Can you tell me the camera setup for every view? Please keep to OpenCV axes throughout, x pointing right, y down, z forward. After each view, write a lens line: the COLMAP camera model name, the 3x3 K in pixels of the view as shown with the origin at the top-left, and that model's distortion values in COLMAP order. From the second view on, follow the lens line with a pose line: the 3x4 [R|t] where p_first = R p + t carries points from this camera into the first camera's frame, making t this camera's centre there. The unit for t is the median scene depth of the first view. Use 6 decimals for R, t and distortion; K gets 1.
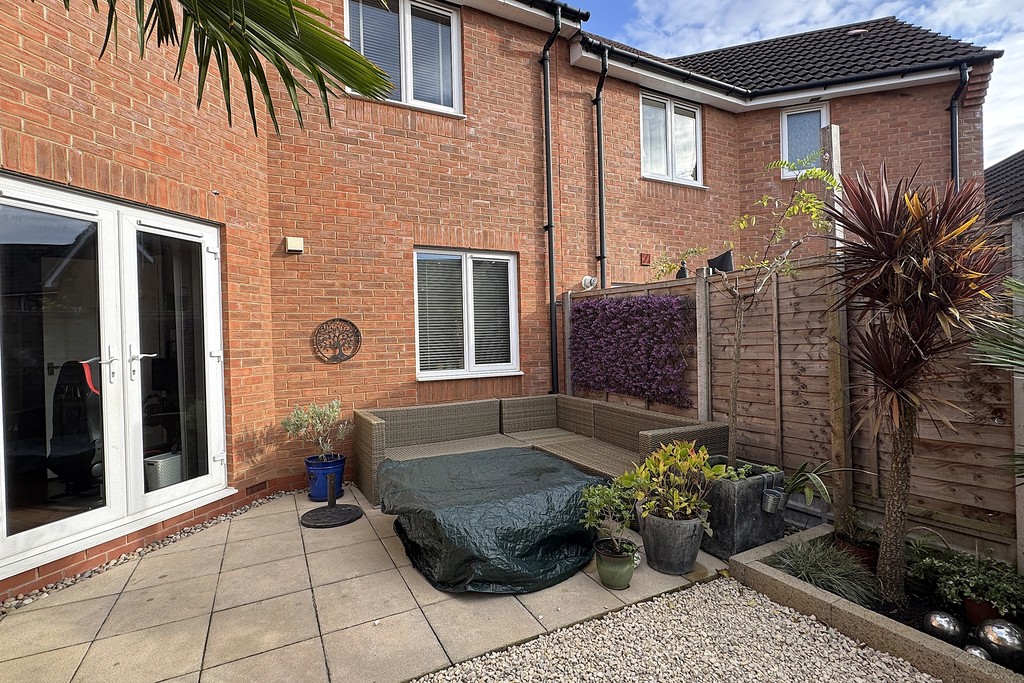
lens RADIAL K [[486.7, 0, 514.3], [0, 486.7, 337.8], [0, 0, 1]] dist [0.000582, -0.000230]
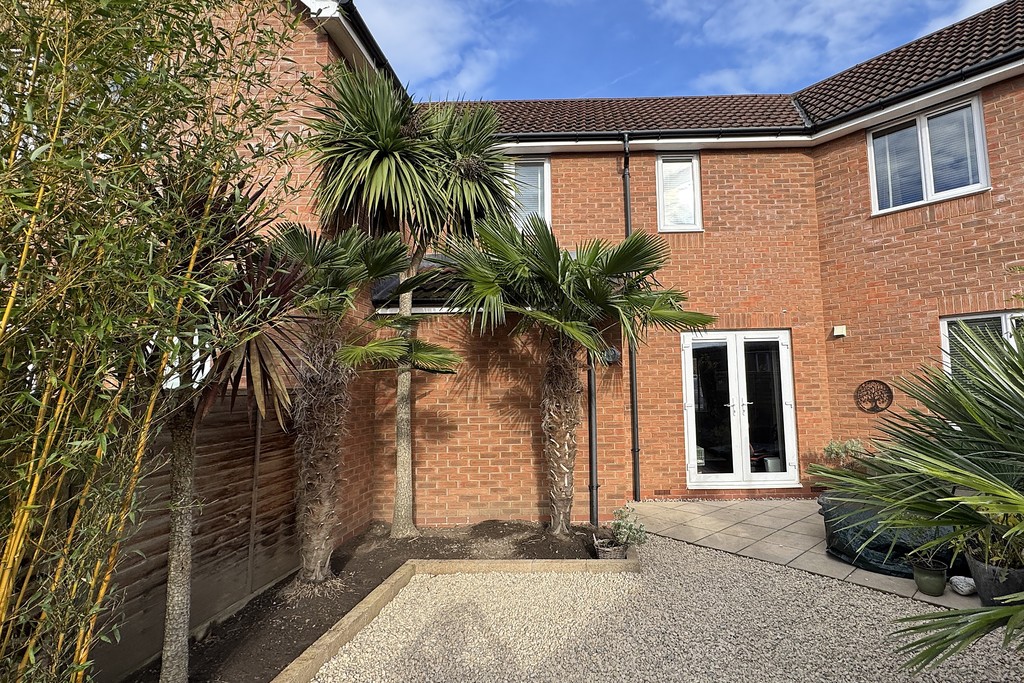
lens RADIAL K [[506.1, 0, 577.6], [0, 506.1, 335.7], [0, 0, 1]] dist [-0.000378, 0.000427]
pose [[0.286269, -0.077538, -0.955007, 0.789805], [0.011610, 0.996928, -0.077462, -0.065510], [0.958079, 0.011087, 0.286289, -0.211562]]
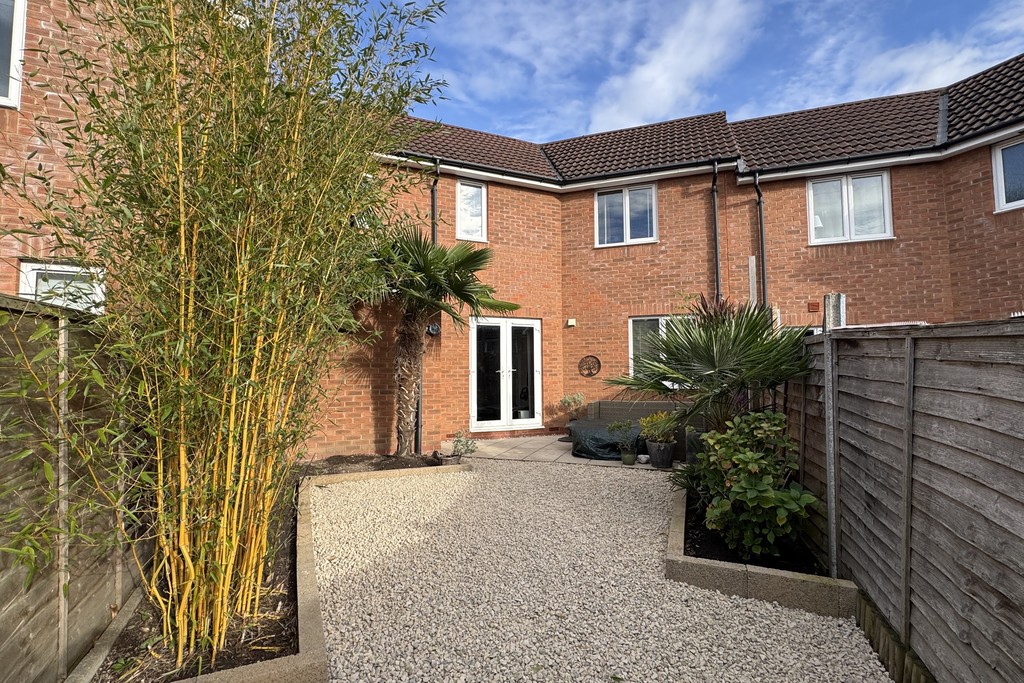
lens RADIAL K [[486.7, 0, 514.3], [0, 486.7, 337.8], [0, 0, 1]] dist [0.000582, -0.000230]
pose [[0.674332, -0.031498, -0.737756, 0.990464], [-0.011097, 0.998545, -0.052775, -0.001720], [0.738345, 0.043775, 0.673001, -0.670219]]
